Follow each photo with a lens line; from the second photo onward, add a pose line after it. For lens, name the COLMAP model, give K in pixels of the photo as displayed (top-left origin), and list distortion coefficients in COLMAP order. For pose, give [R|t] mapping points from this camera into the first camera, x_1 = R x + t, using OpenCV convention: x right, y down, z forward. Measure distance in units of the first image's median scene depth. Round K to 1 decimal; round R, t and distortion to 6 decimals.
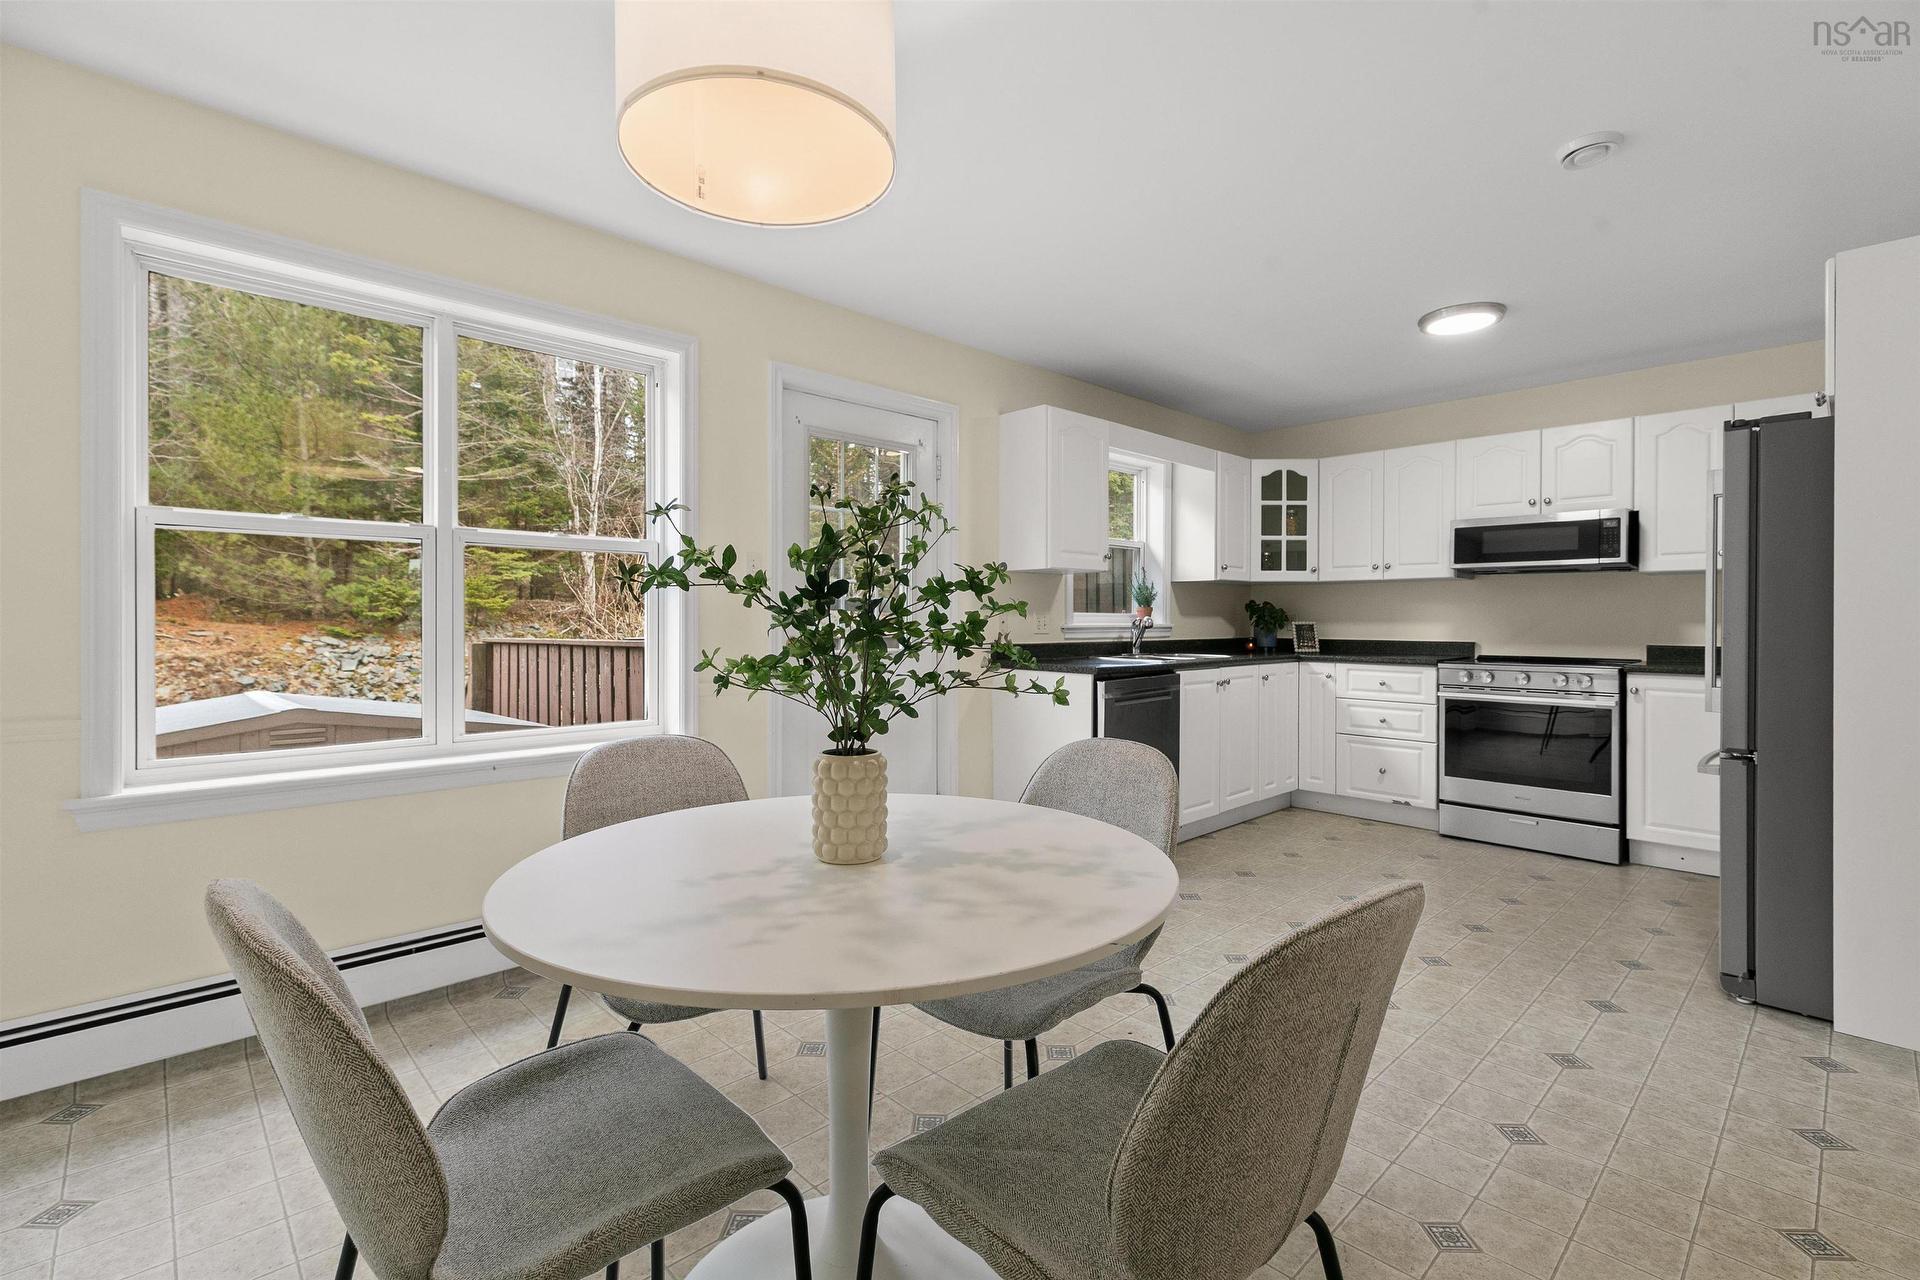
lens RADIAL K [[861.5, 0, 953.6], [0, 861.5, 622.2], [0, 0, 1]] dist [0.000411, 0.000309]
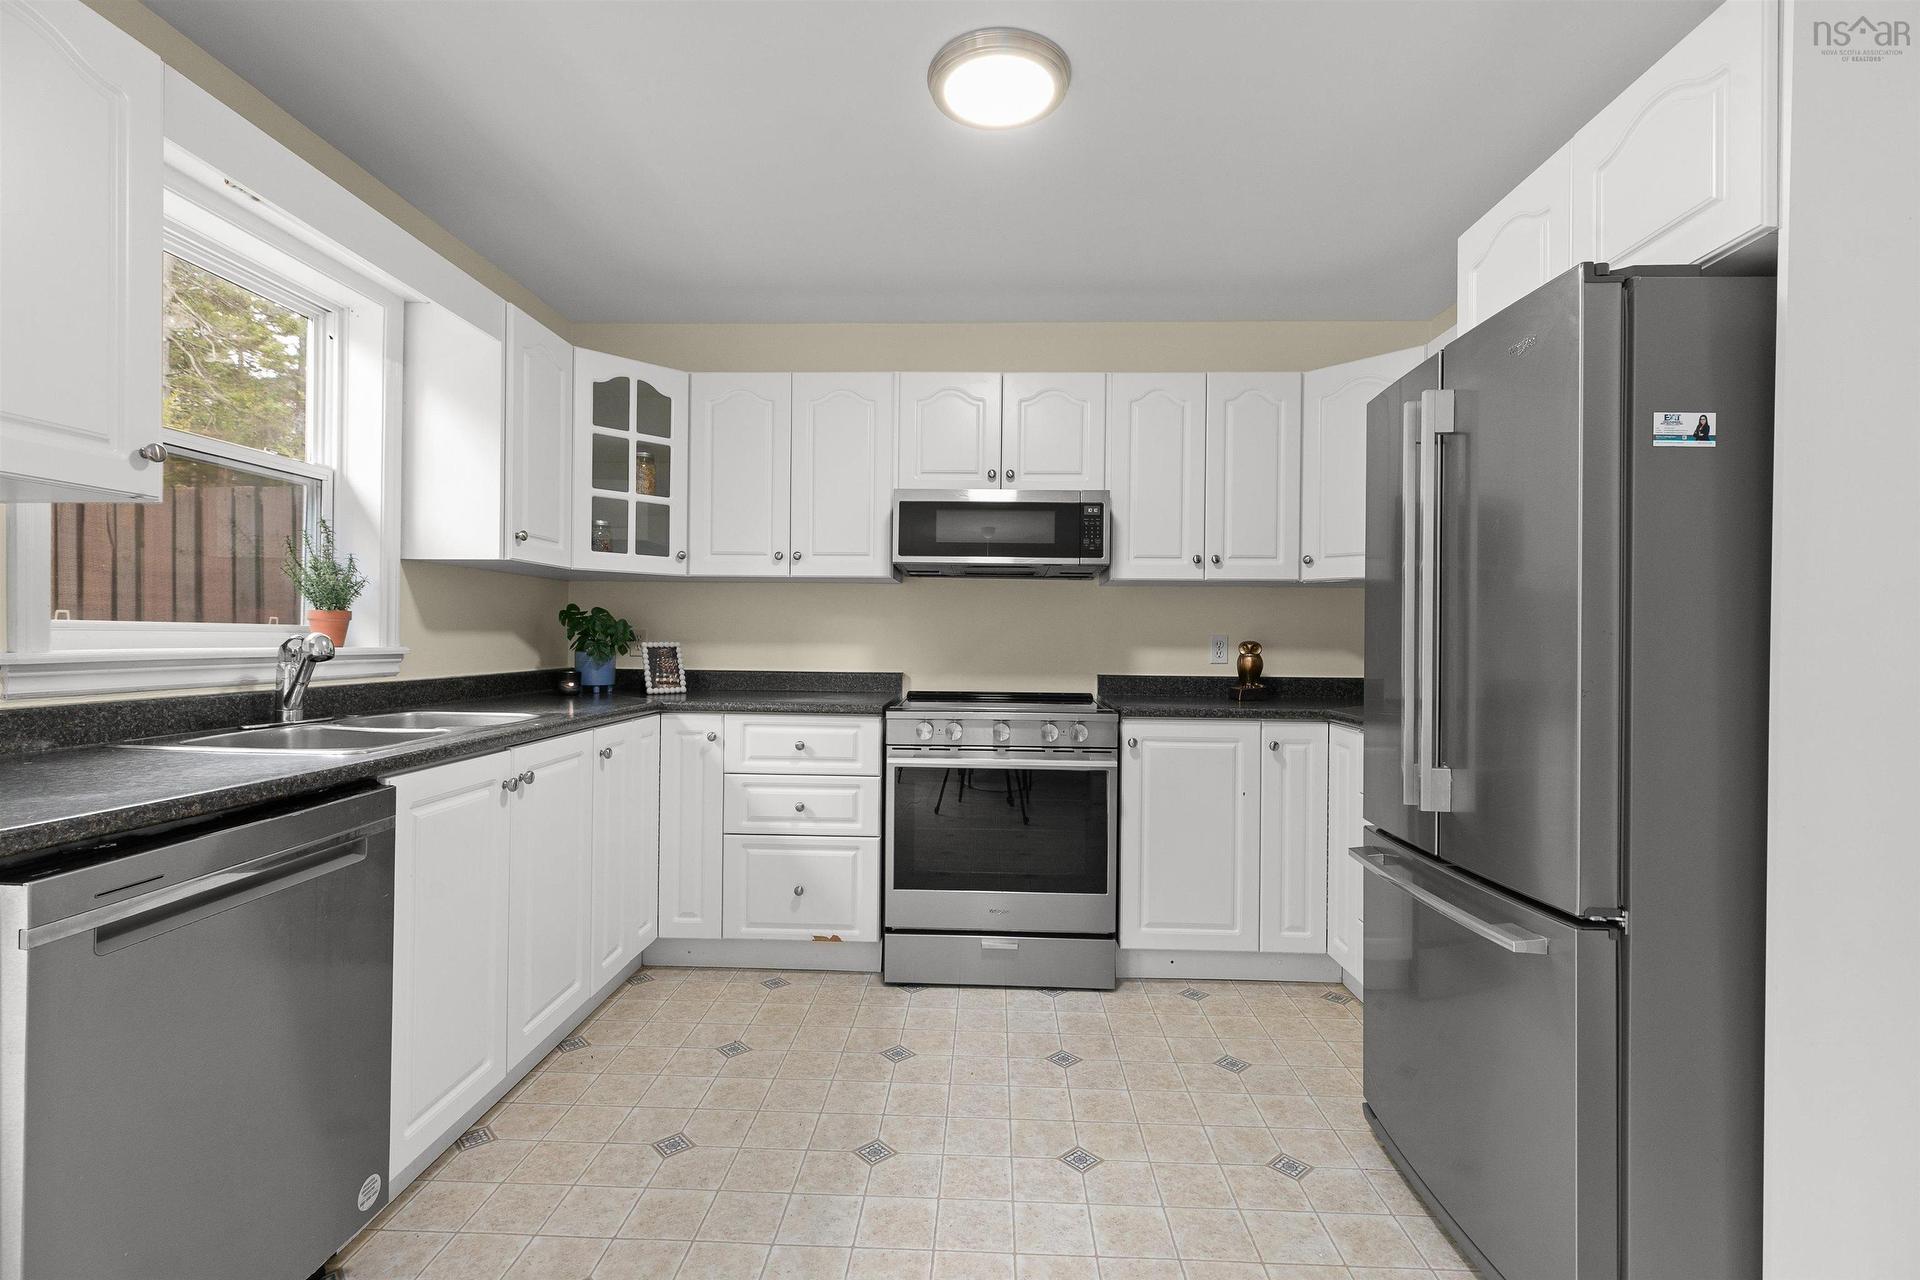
lens RADIAL K [[866.4, 0, 960.0], [0, 866.4, 640.0], [0, 0, 1]] dist [0.003475, 0.000401]
pose [[0.714548, 0.003120, 0.699580, 0.151037], [-0.005727, 0.999983, 0.001390, -0.005002], [-0.699563, -0.004999, 0.714553, 0.483368]]
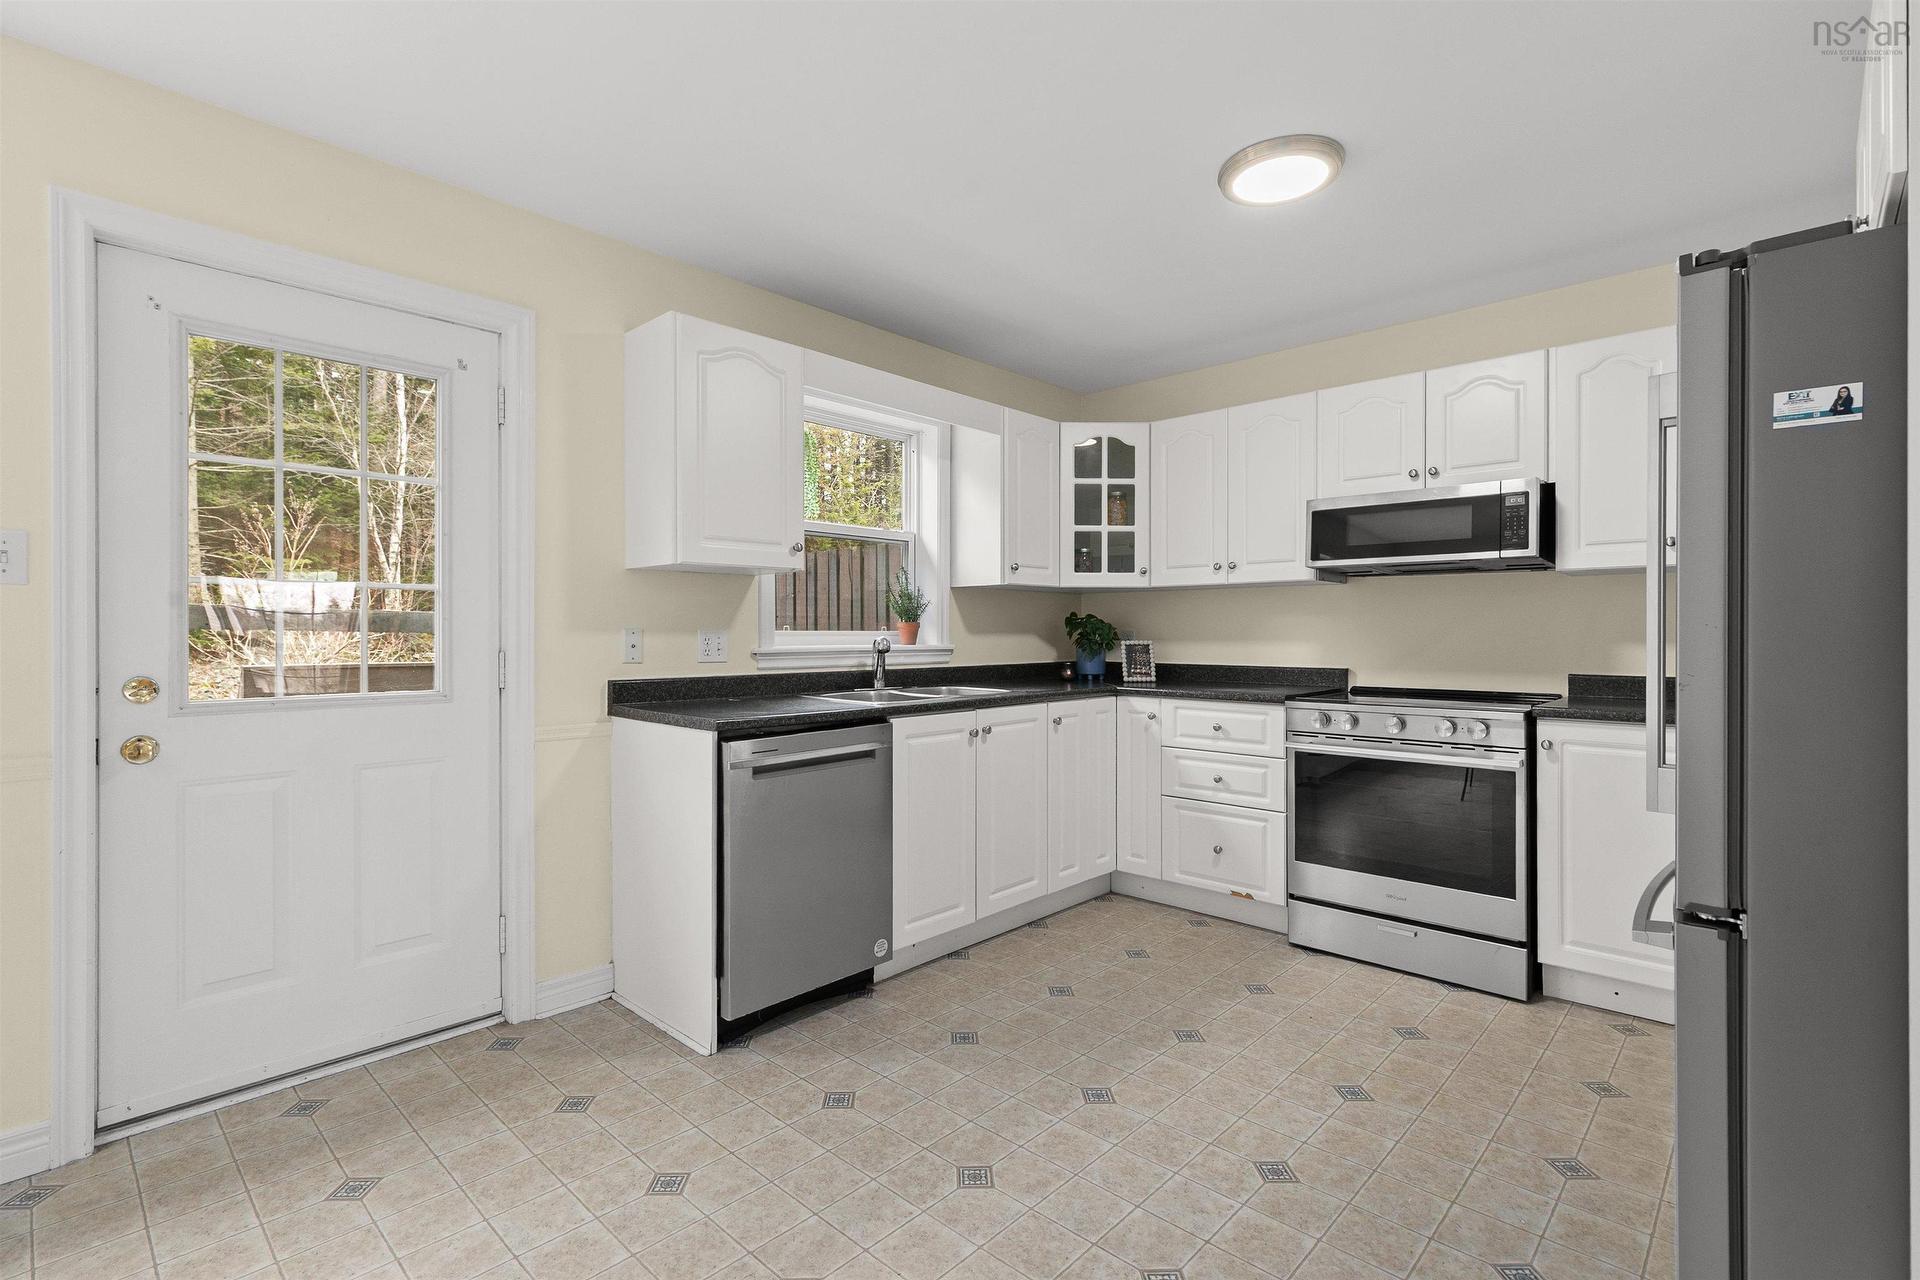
lens RADIAL K [[882.8, 0, 958.1], [0, 882.8, 635.1], [0, 0, 1]] dist [0.002145, -0.000230]
pose [[0.998514, -0.003434, 0.054384, 0.240602], [0.003523, 0.999993, -0.001547, -0.005770], [-0.054378, 0.001736, 0.998519, 0.275071]]
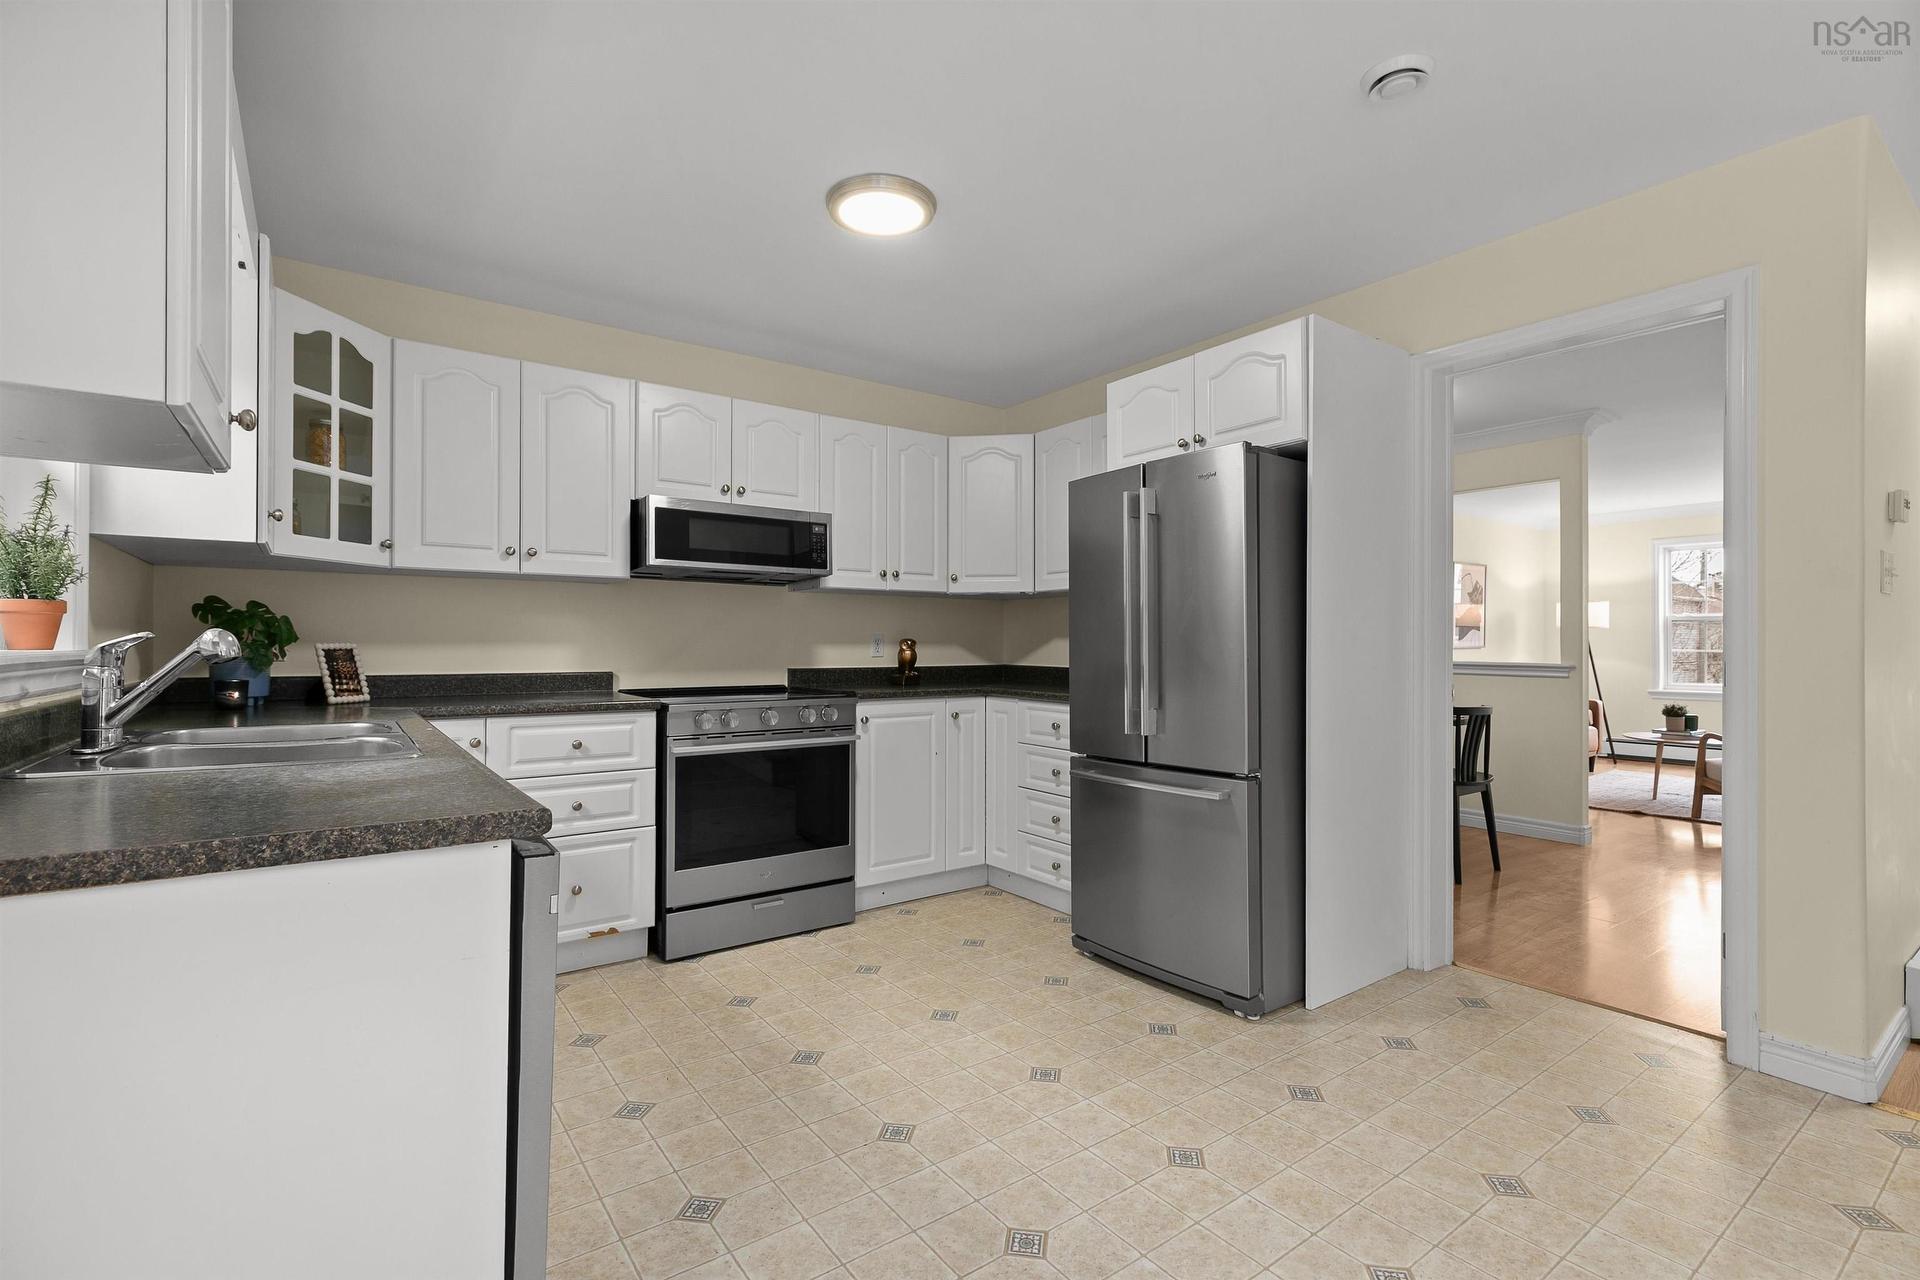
lens RADIAL K [[871.4, 0, 960.0], [0, 871.4, 640.0], [0, 0, 1]] dist [0.004604, 0.000271]
pose [[0.121412, 0.002550, 0.992599, -0.076124], [0.002053, 0.999994, -0.002820, -0.000484], [-0.992600, 0.002380, 0.121406, 0.653528]]
